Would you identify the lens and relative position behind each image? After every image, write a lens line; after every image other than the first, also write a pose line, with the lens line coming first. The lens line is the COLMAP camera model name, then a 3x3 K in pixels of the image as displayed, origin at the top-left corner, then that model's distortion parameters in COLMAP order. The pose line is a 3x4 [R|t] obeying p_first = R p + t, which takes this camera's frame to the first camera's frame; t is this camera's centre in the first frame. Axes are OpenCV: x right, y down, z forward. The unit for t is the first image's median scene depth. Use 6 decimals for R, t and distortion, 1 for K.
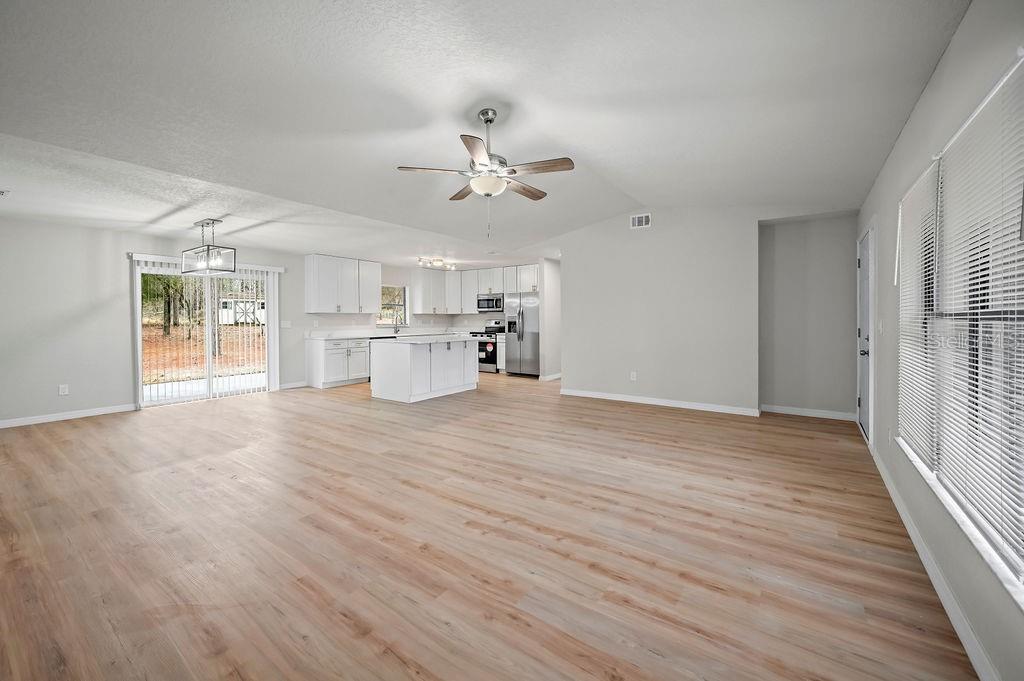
lens RADIAL K [[411.2, 0, 522.8], [0, 411.2, 320.3], [0, 0, 1]] dist [-0.003761, 0.000390]
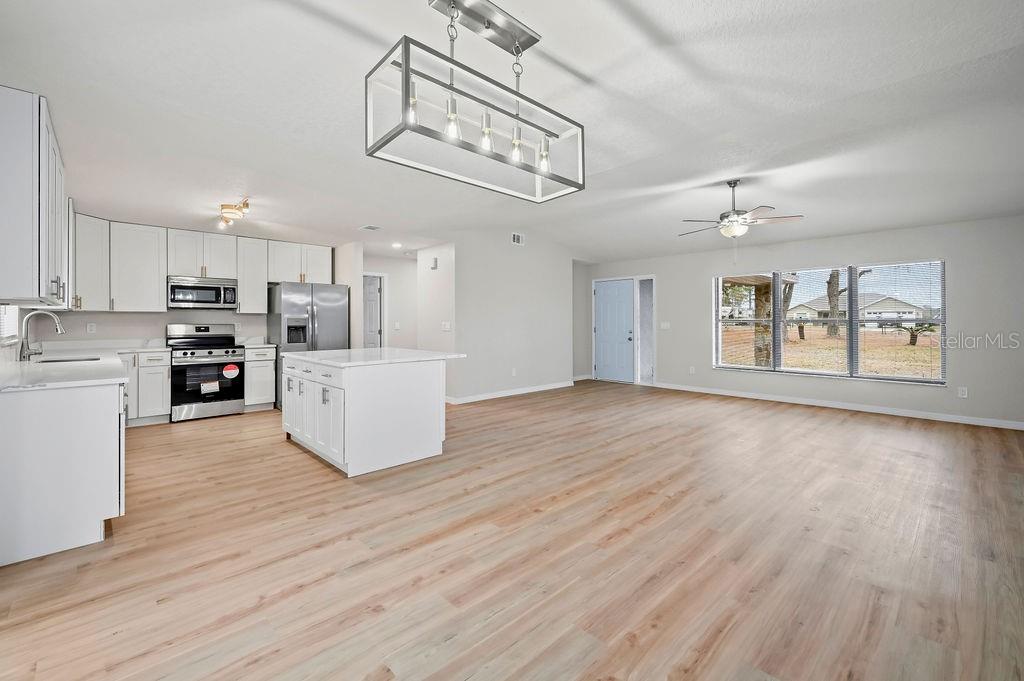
lens RADIAL K [[434.9, 0, 503.6], [0, 434.9, 317.3], [0, 0, 1]] dist [0.002197, -0.000396]
pose [[0.212867, 0.015609, 0.976956, -1.354489], [0.004340, 0.999847, -0.016920, 0.004269], [-0.977072, 0.007842, 0.212767, 1.130935]]
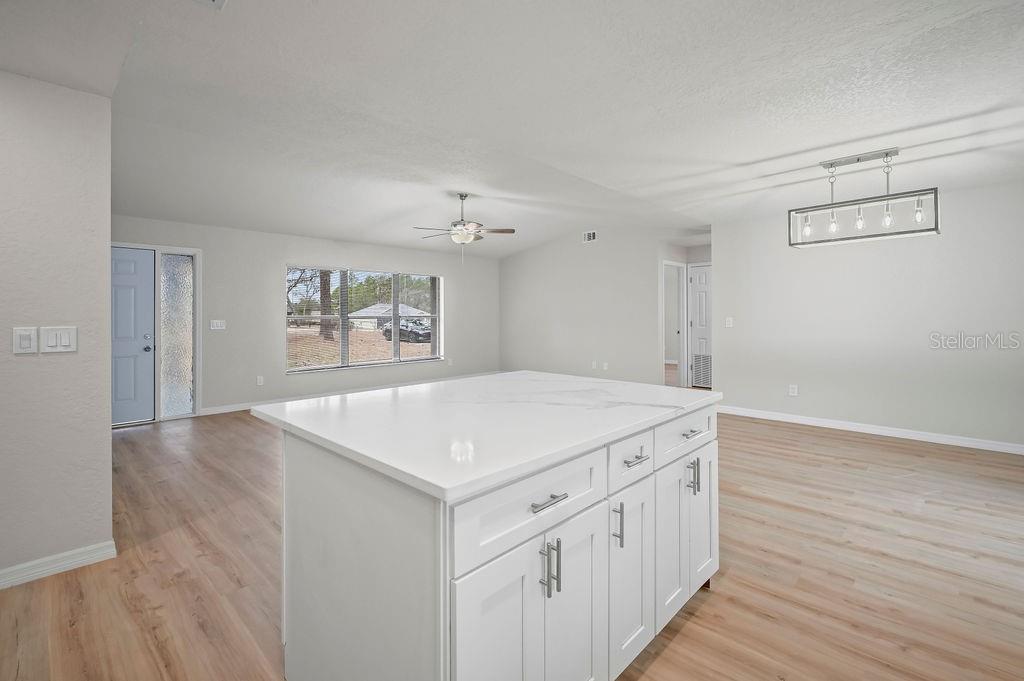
lens RADIAL K [[466.6, 0, 516.3], [0, 466.6, 314.3], [0, 0, 1]] dist [0.000978, 0.000464]
pose [[-0.989527, 0.009582, 0.144027, -0.451347], [0.010334, 0.999937, 0.004476, -0.016694], [-0.143975, 0.005917, -0.989564, 2.164057]]
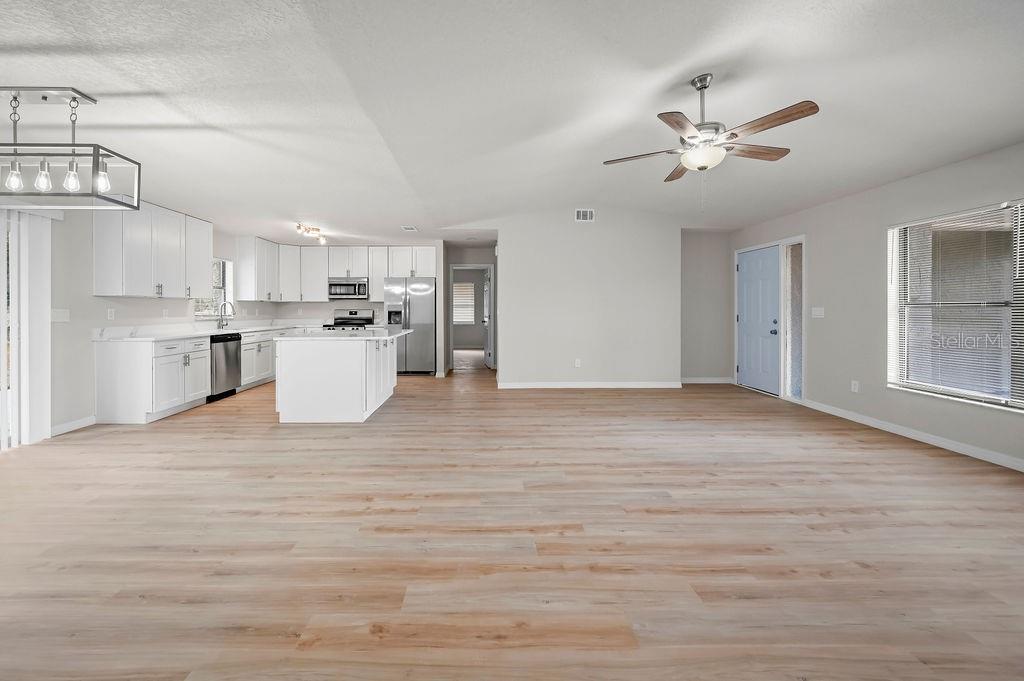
lens RADIAL K [[411.2, 0, 486.5], [0, 411.2, 310.6], [0, 0, 1]] dist [-0.003761, 0.000390]
pose [[0.820360, 0.001585, 0.571845, -0.760964], [0.000202, 0.999995, -0.003063, 0.008825], [-0.571847, 0.002628, 0.820356, 0.407890]]
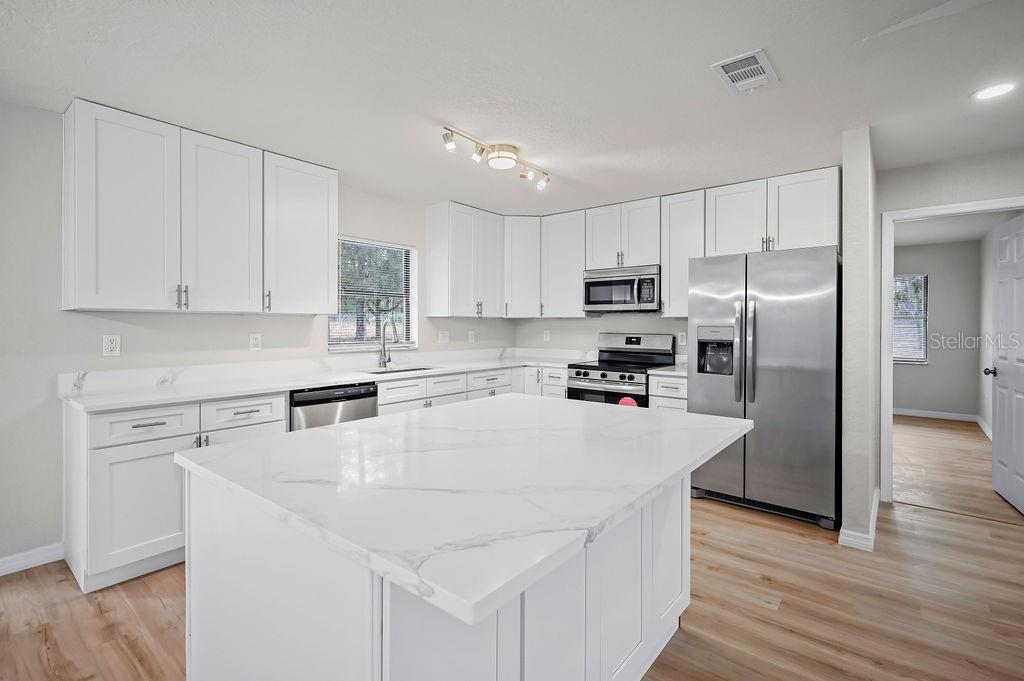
lens RADIAL K [[466.6, 0, 524.2], [0, 466.6, 324.2], [0, 0, 1]] dist [0.000978, 0.000464]
pose [[0.997287, 0.008772, -0.073089, -0.327022], [-0.009063, 0.999952, -0.003657, -0.017859], [0.073054, 0.004310, 0.997319, 1.293112]]
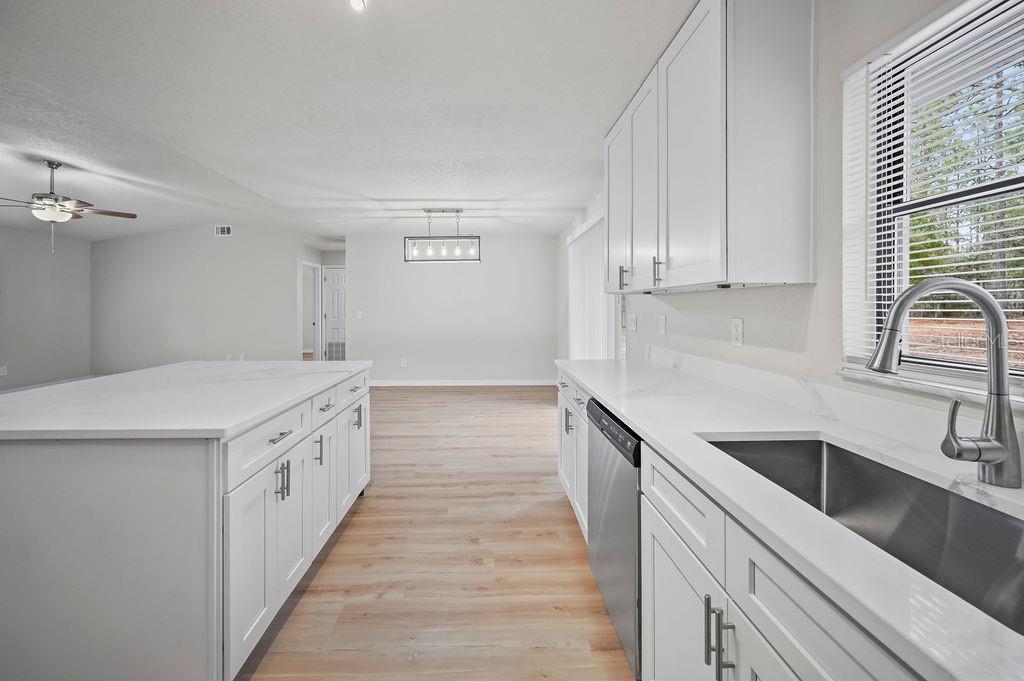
lens RADIAL K [[411.2, 0, 503.0], [0, 411.2, 306.3], [0, 0, 1]] dist [-0.003761, 0.000390]
pose [[-0.798937, 0.004713, -0.601396, -0.366723], [0.002110, 0.999985, 0.005034, -0.017840], [0.601411, 0.002753, -0.798935, 2.290535]]
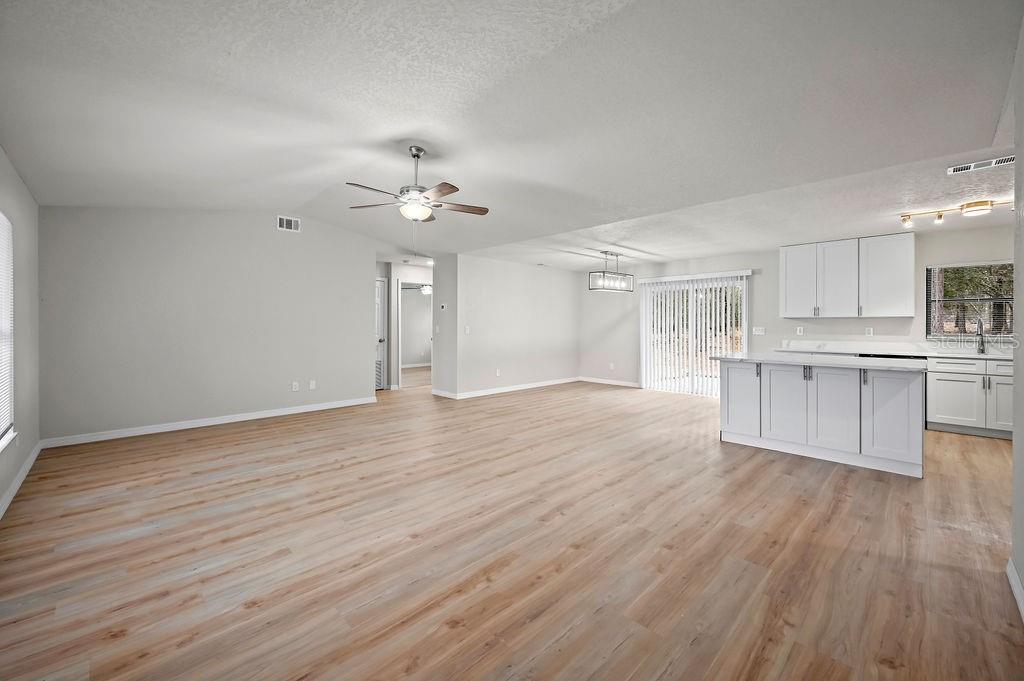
lens RADIAL K [[411.2, 0, 503.7], [0, 411.2, 328.7], [0, 0, 1]] dist [-0.003761, 0.000390]
pose [[-0.207453, 0.014446, -0.978138, 0.772986], [-0.004366, 0.999867, 0.015693, -0.011953], [0.978235, 0.007526, -0.207362, 1.143671]]
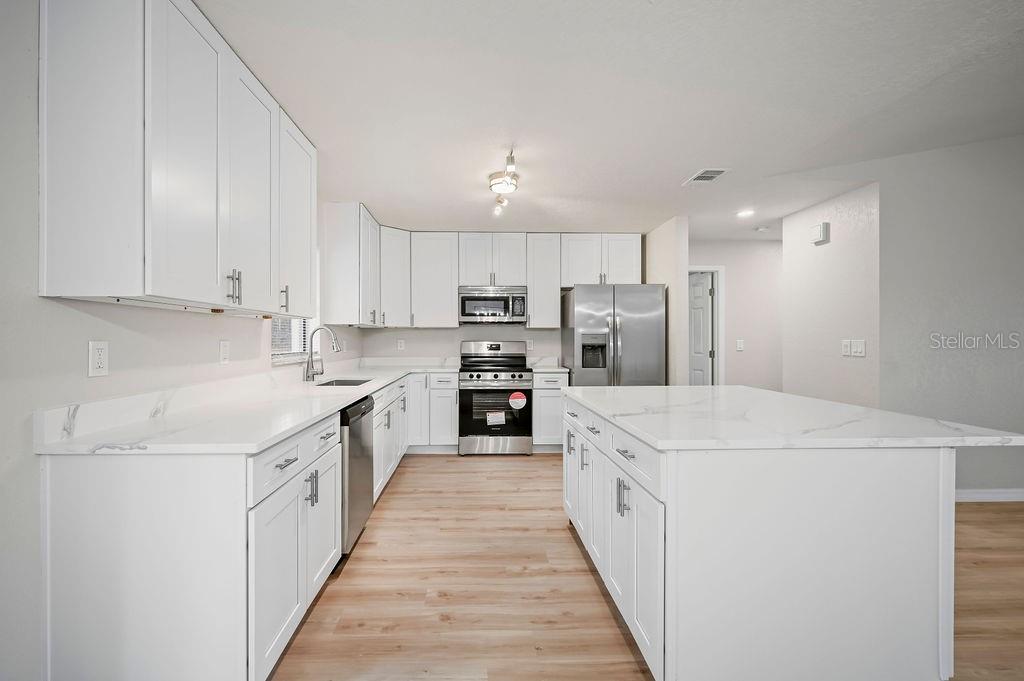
lens RADIAL K [[434.9, 0, 481.3], [0, 434.9, 339.0], [0, 0, 1]] dist [0.002197, -0.000396]
pose [[0.813001, 0.005459, 0.582237, -0.910825], [-0.001659, 0.999974, -0.007060, 0.000287], [-0.582260, 0.004774, 0.812988, 1.419729]]
